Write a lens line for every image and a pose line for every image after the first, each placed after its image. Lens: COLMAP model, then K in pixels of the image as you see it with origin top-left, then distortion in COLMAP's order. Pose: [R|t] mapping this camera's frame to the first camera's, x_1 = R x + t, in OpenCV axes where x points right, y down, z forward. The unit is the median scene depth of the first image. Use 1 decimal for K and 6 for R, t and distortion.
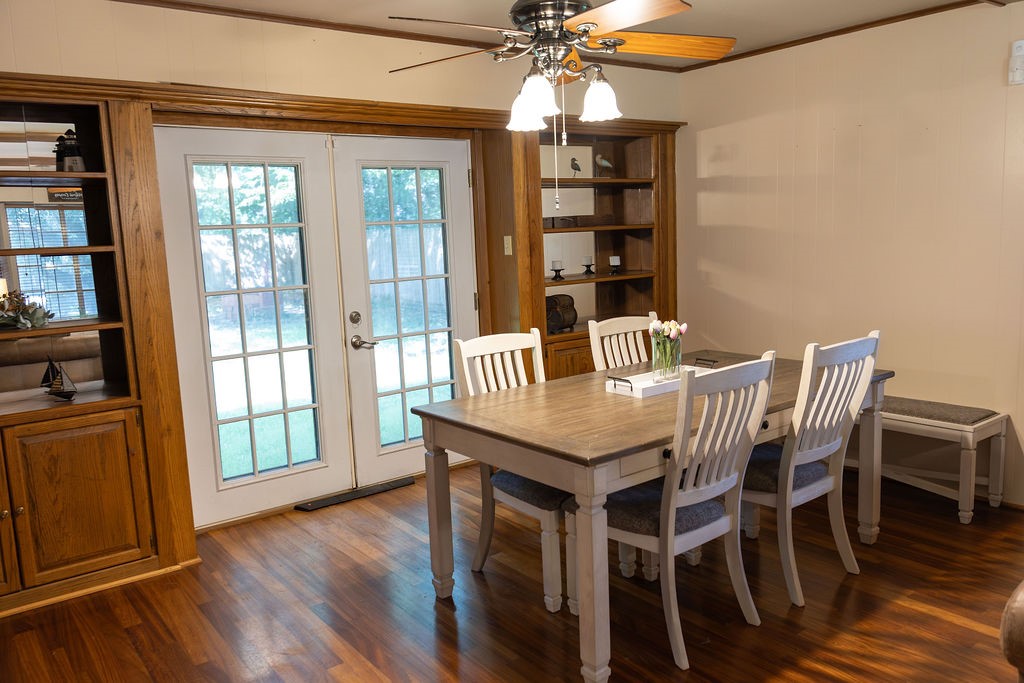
lens RADIAL K [[790.7, 0, 506.3], [0, 790.7, 341.8], [0, 0, 1]] dist [-0.004828, 0.003019]
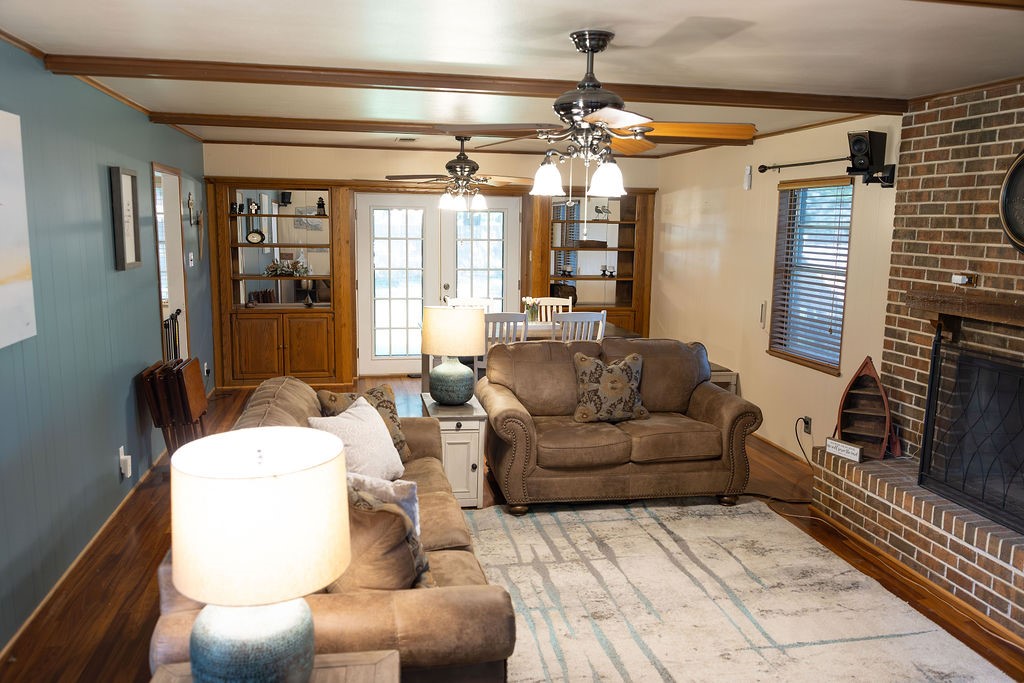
lens RADIAL K [[790.7, 0, 505.3], [0, 790.7, 345.6], [0, 0, 1]] dist [-0.004828, 0.003019]
pose [[0.897216, 0.122082, -0.424381, 0.854270], [-0.113750, 0.992489, 0.045022, 0.010368], [0.426690, 0.007879, 0.904364, -0.781506]]
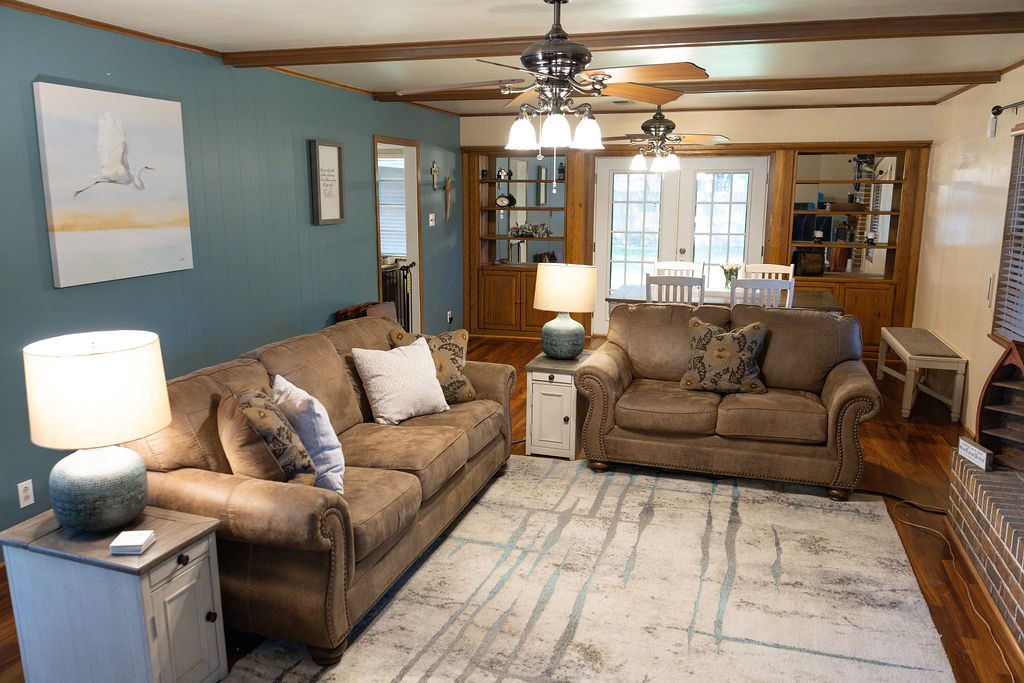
lens RADIAL K [[790.7, 0, 502.5], [0, 790.7, 344.9], [0, 0, 1]] dist [-0.004828, 0.003019]
pose [[0.577948, 0.200648, -0.791022, 1.212480], [-0.140808, 0.979284, 0.145522, -0.026723], [0.803834, 0.027278, 0.594228, -0.542443]]
